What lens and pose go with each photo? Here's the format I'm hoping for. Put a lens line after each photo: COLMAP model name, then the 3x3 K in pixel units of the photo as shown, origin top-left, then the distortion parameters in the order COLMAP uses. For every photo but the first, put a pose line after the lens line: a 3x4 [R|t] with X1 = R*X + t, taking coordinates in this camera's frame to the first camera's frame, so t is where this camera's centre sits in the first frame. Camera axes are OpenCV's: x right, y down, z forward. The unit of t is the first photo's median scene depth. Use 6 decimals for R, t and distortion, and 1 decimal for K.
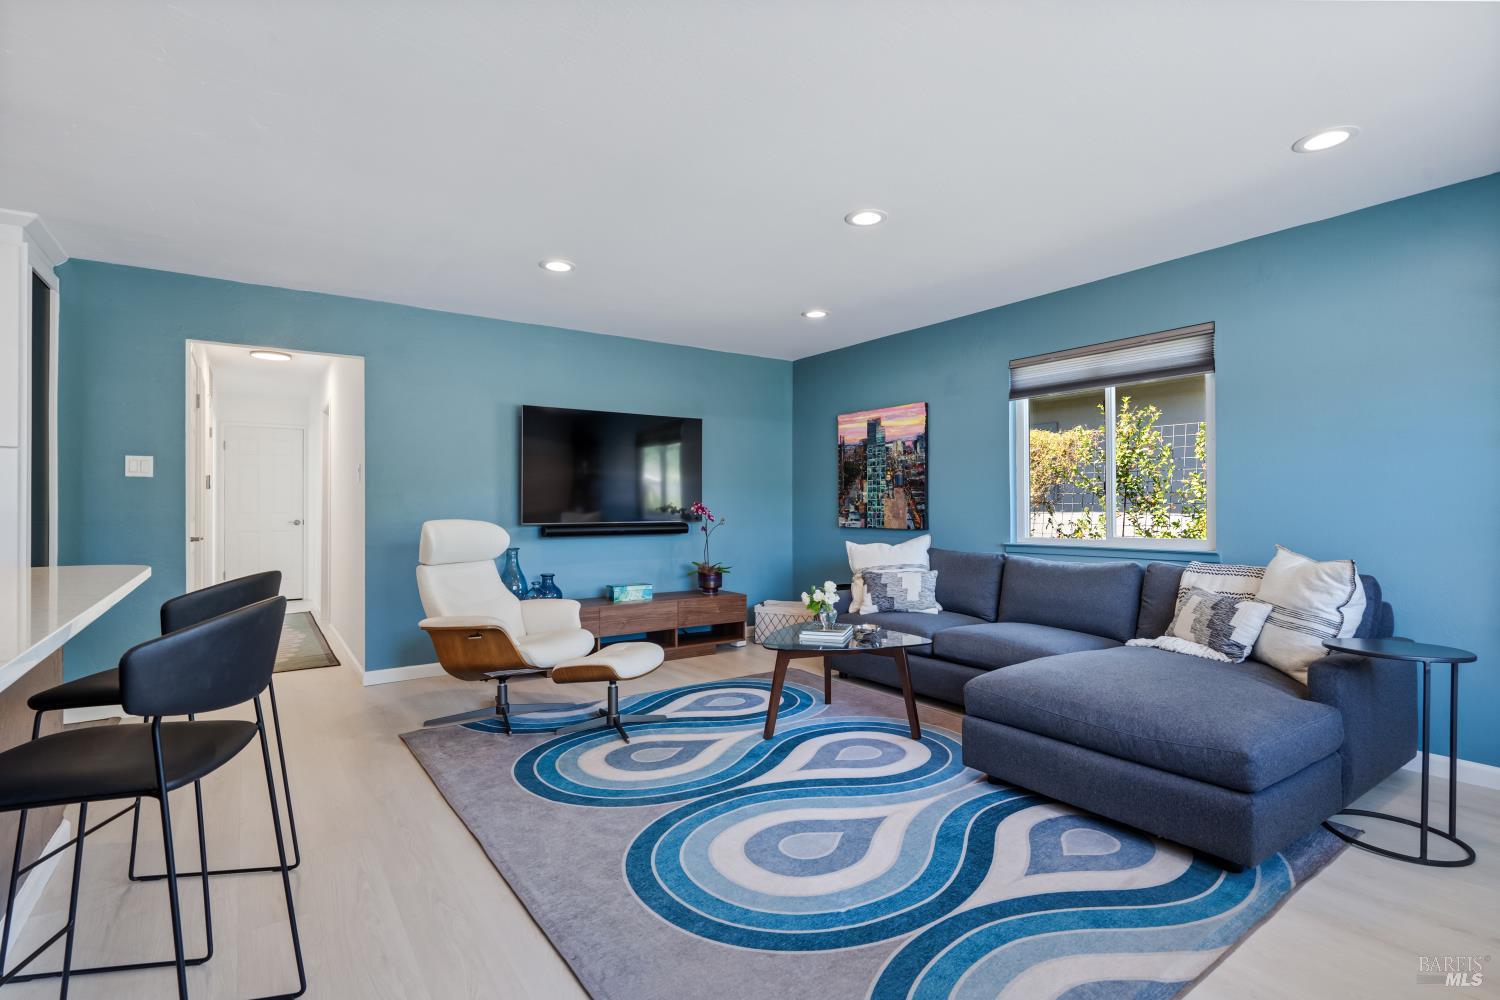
lens RADIAL K [[719.3, 0, 740.6], [0, 719.3, 492.8], [0, 0, 1]] dist [-0.001890, 0.000326]
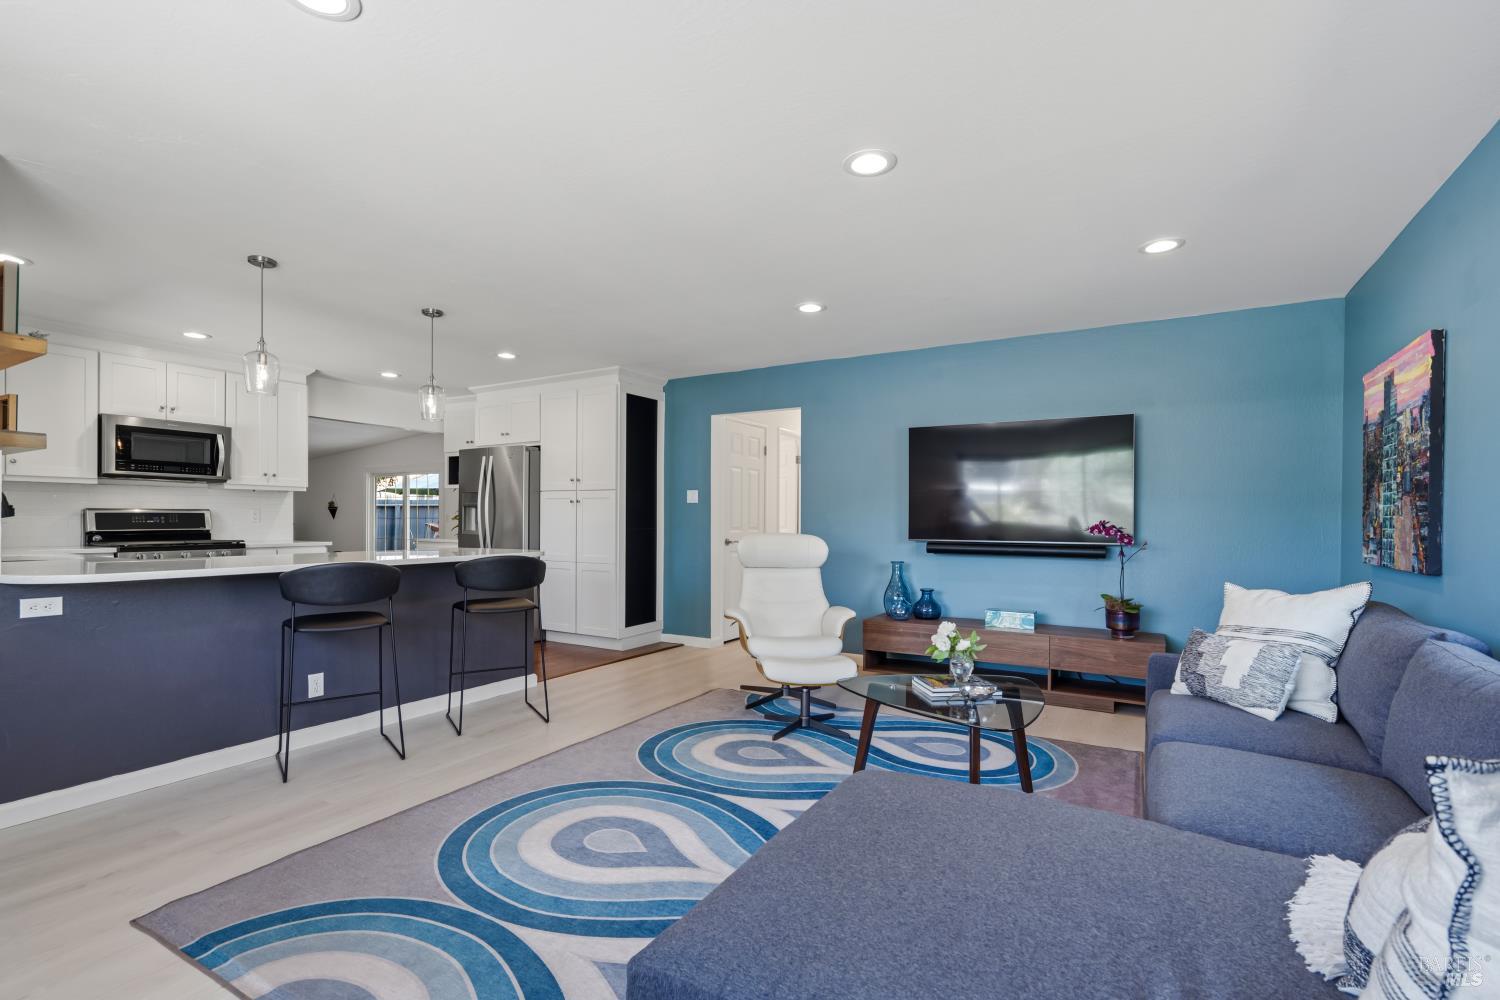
lens RADIAL K [[683.3, 0, 743.5], [0, 683.3, 526.5], [0, 0, 1]] dist [-0.004043, -0.000015]
pose [[0.423970, 0.013829, -0.905571, 0.504440], [0.008391, 0.999781, 0.019196, 0.002377], [0.905637, -0.015737, 0.423761, 0.348779]]
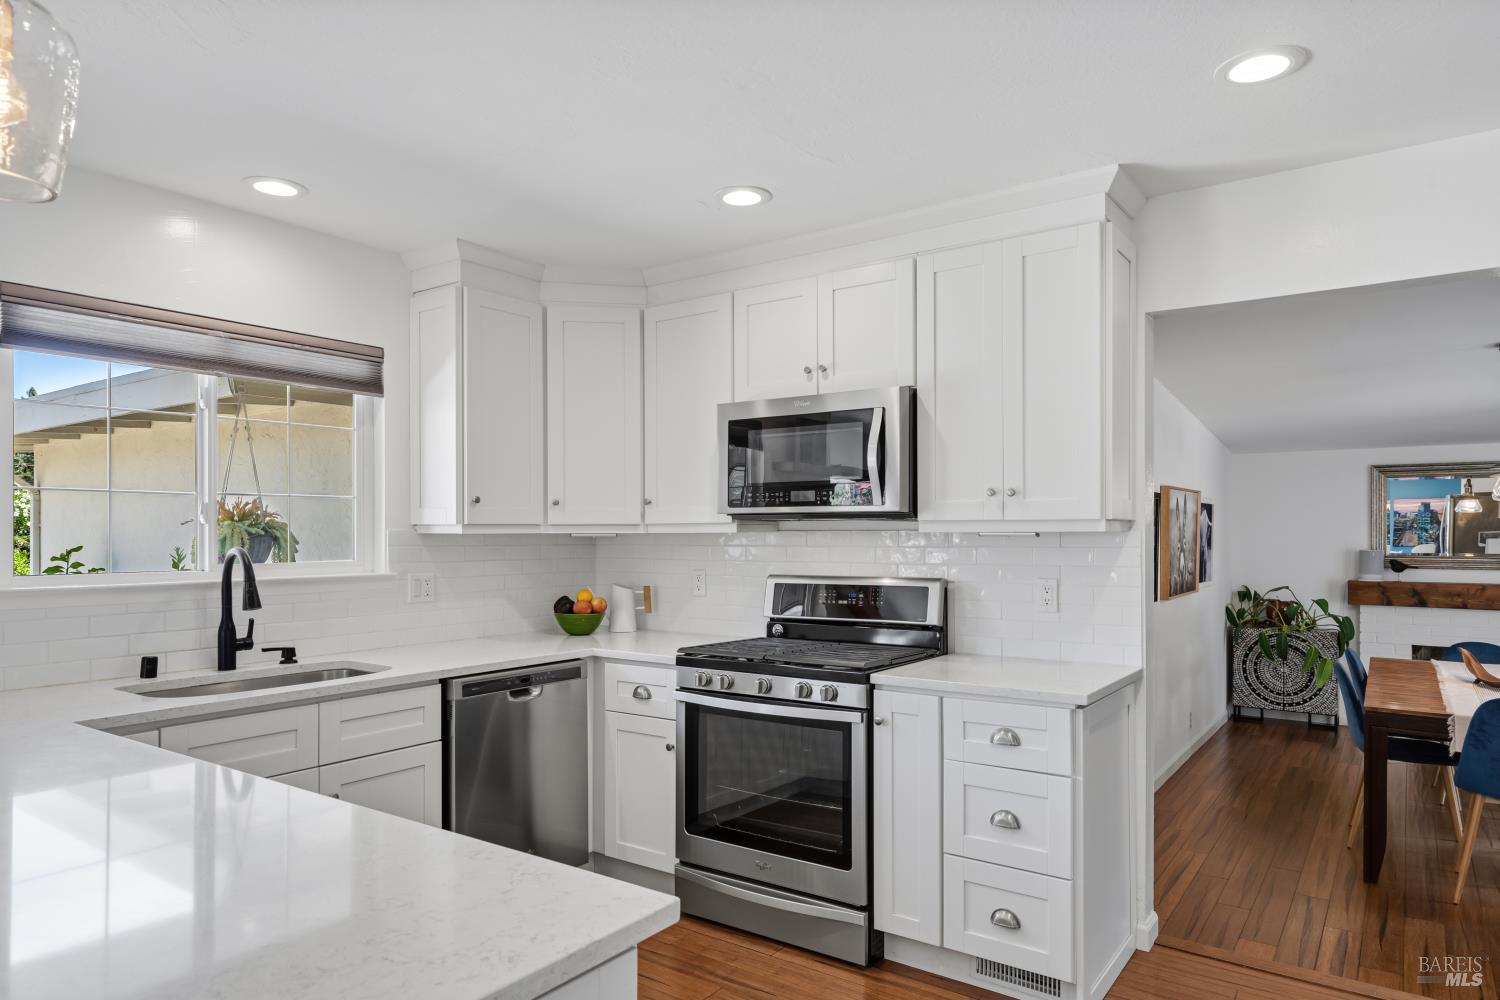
lens RADIAL K [[935.1, 0, 738.7], [0, 935.1, 528.0], [0, 0, 1]] dist [0.005137, -0.000380]
pose [[-0.942752, 0.001674, -0.333490, -0.514594], [0.008978, 0.999752, -0.020360, -0.035811], [0.333374, -0.022188, -0.942534, 0.617372]]
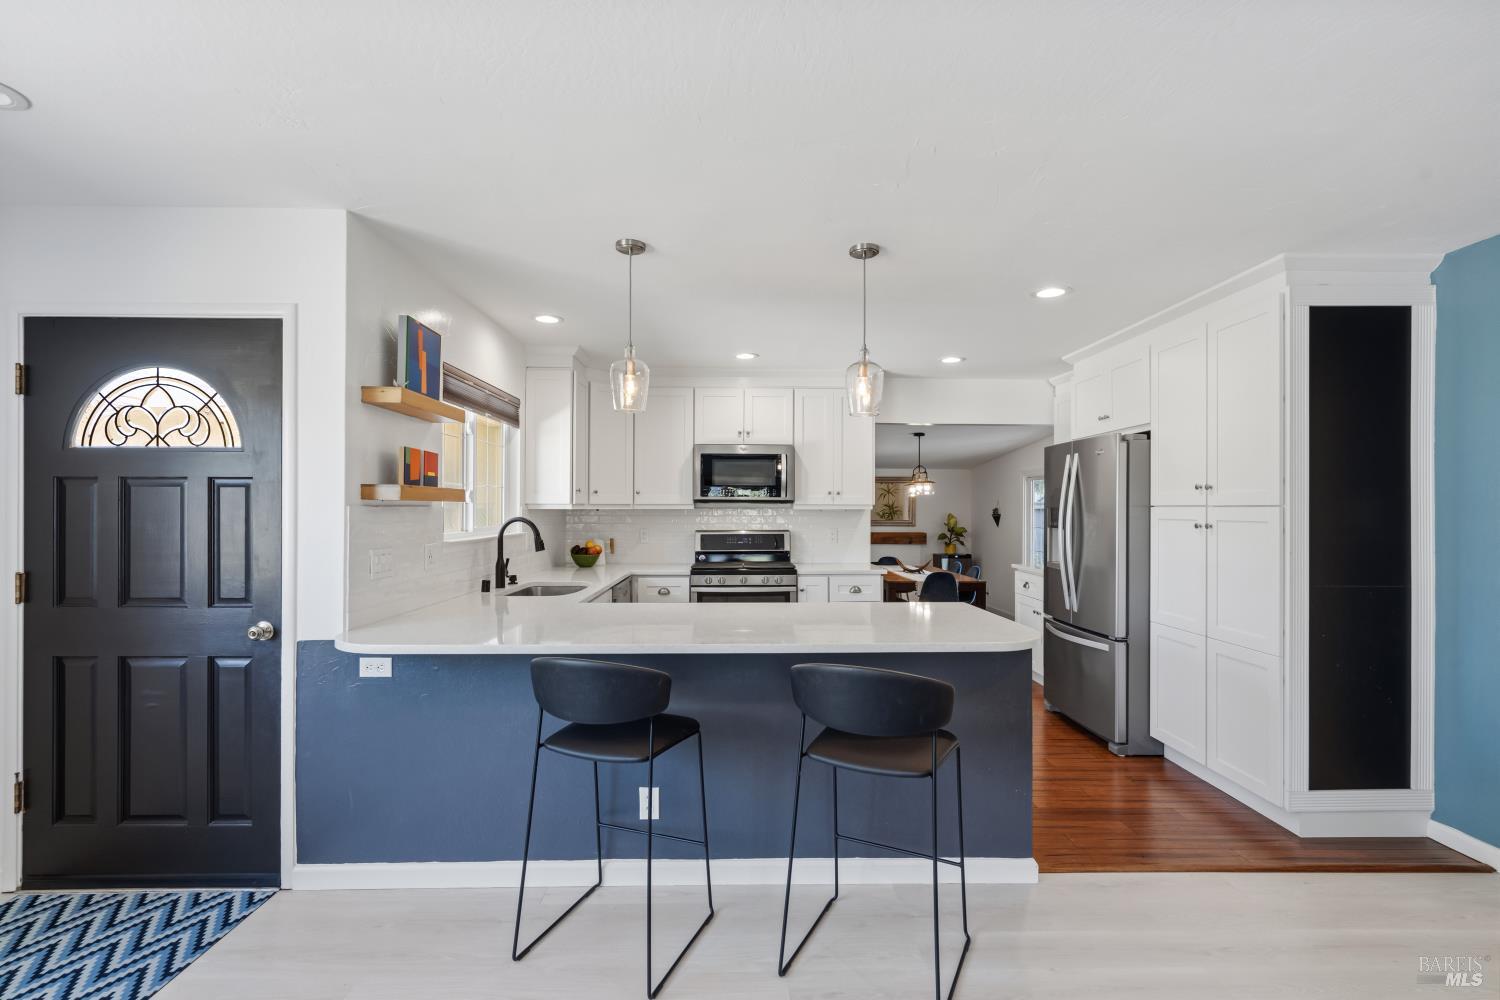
lens RADIAL K [[683.3, 0, 756.3], [0, 683.3, 508.7], [0, 0, 1]] dist [-0.004043, -0.000015]
pose [[-0.543185, 0.000594, -0.839613, 0.079851], [0.012629, 0.999892, -0.007463, -0.038655], [0.839518, -0.014658, -0.543134, 0.586128]]
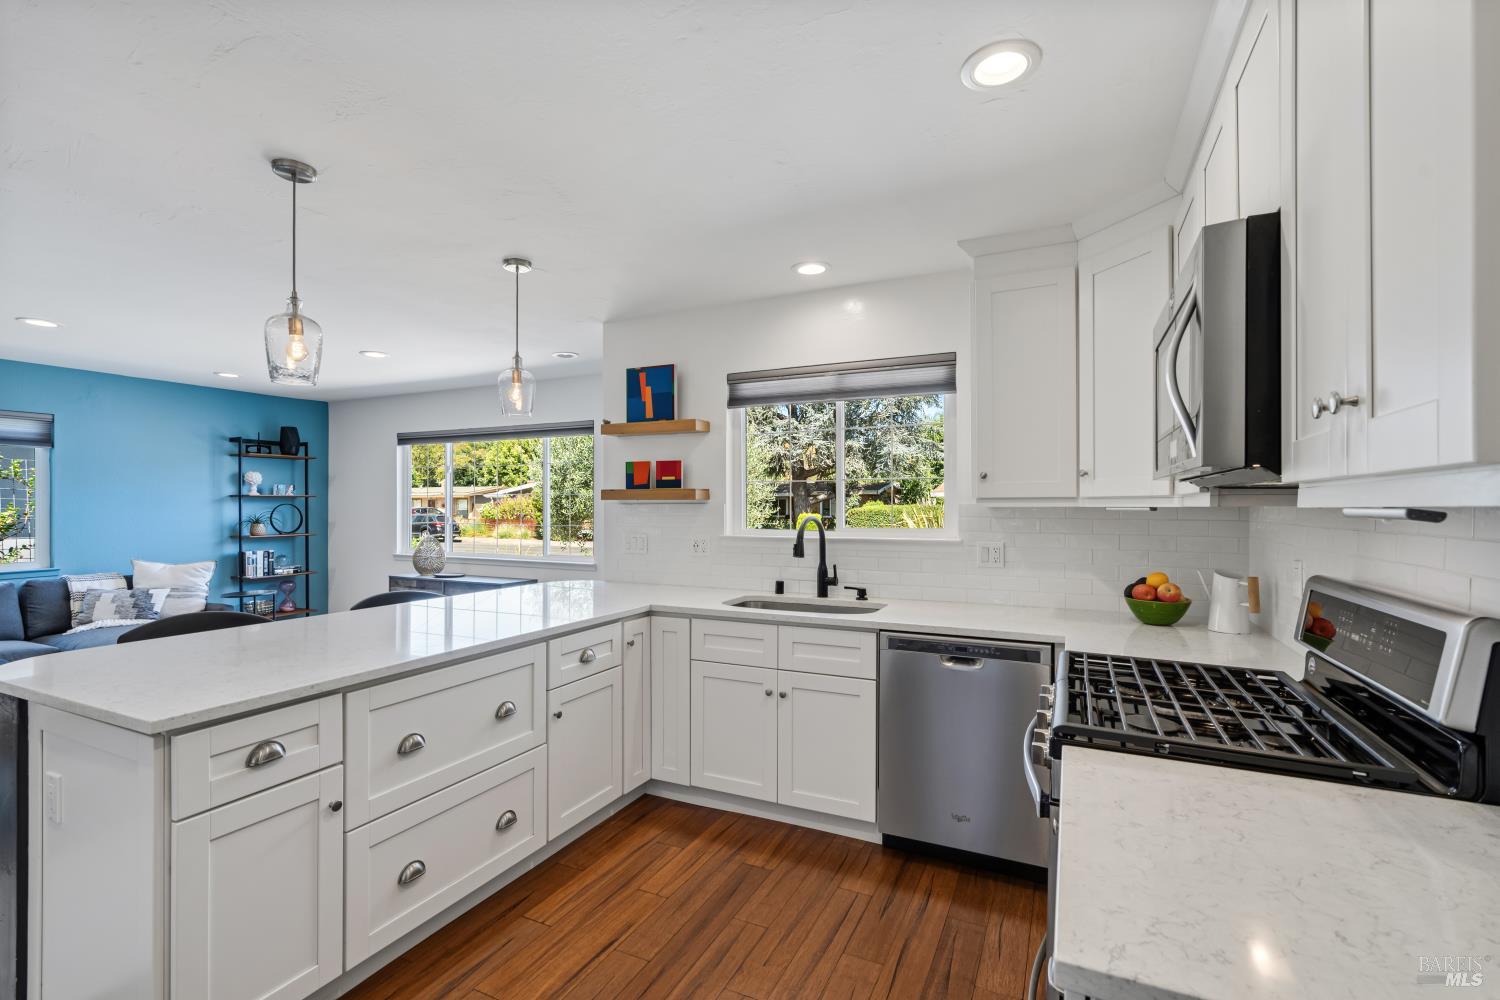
lens RADIAL K [[683.3, 0, 758.2], [0, 683.3, 502.5], [0, 0, 1]] dist [-0.004043, -0.000015]
pose [[-0.503142, 0.005871, 0.864184, -0.949997], [-0.014142, 0.999787, -0.015026, -0.040363], [-0.864088, -0.019782, -0.502952, 0.321446]]
